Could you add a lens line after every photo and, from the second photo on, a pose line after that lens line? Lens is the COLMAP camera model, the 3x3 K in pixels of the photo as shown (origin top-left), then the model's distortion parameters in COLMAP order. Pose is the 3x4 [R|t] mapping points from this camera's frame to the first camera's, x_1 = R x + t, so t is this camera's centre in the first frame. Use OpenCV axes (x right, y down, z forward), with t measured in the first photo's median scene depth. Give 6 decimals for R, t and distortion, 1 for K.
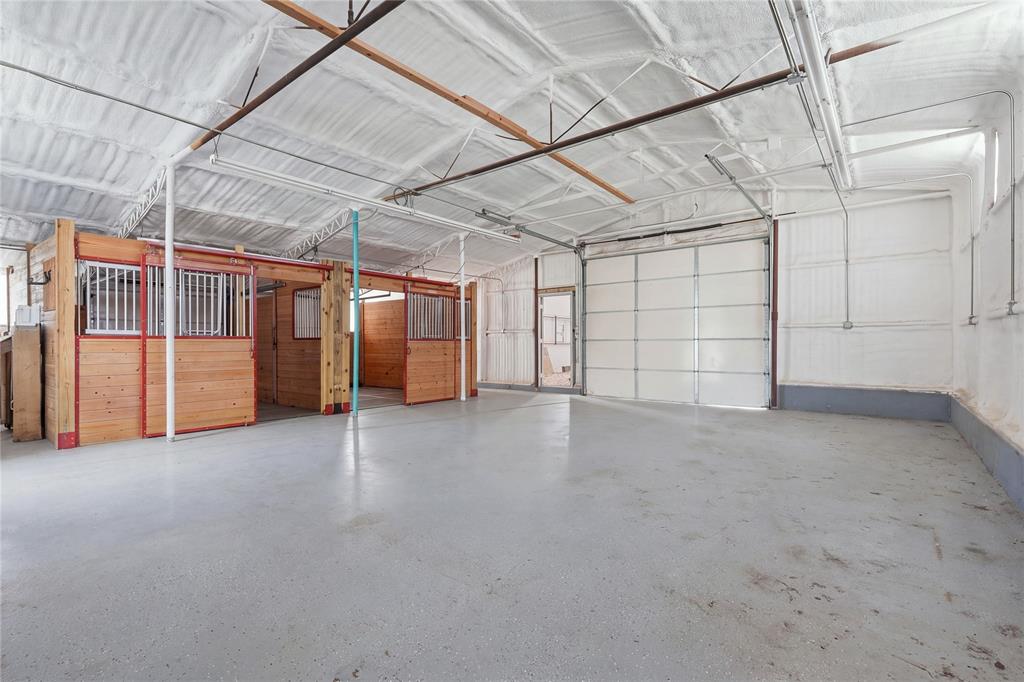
lens RADIAL K [[471.3, 0, 506.8], [0, 471.3, 343.2], [0, 0, 1]] dist [-0.004330, 0.000706]
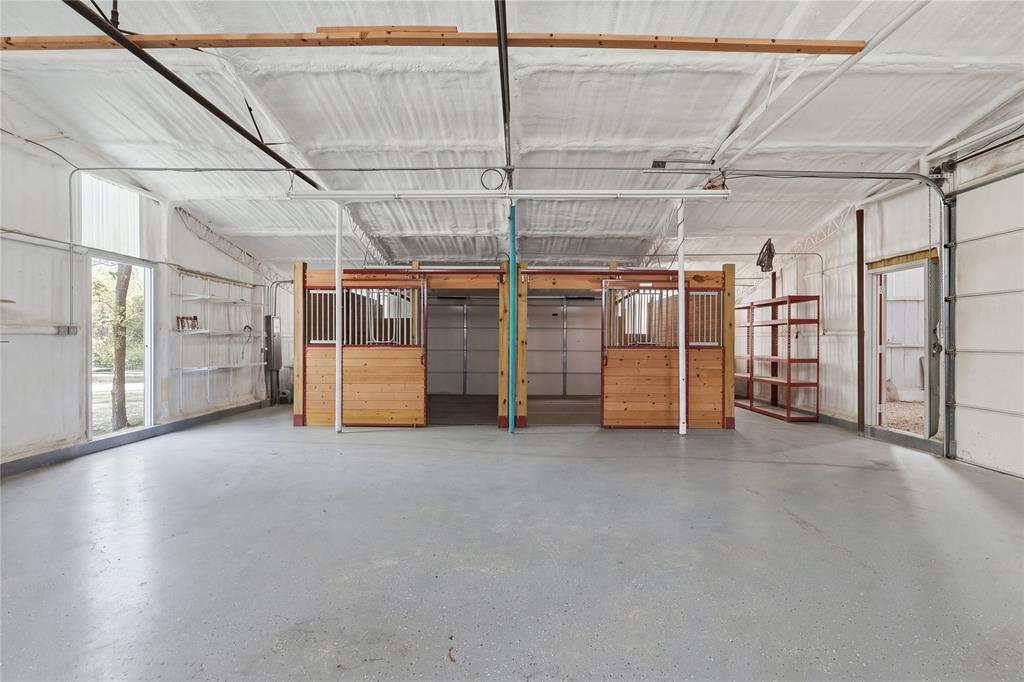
lens RADIAL K [[471.3, 0, 513.1], [0, 471.3, 340.0], [0, 0, 1]] dist [-0.004330, 0.000706]
pose [[0.625752, 0.001796, -0.780020, 0.307027], [-0.004160, 0.999991, -0.001036, -0.017832], [0.780011, 0.003893, 0.625754, 0.354506]]
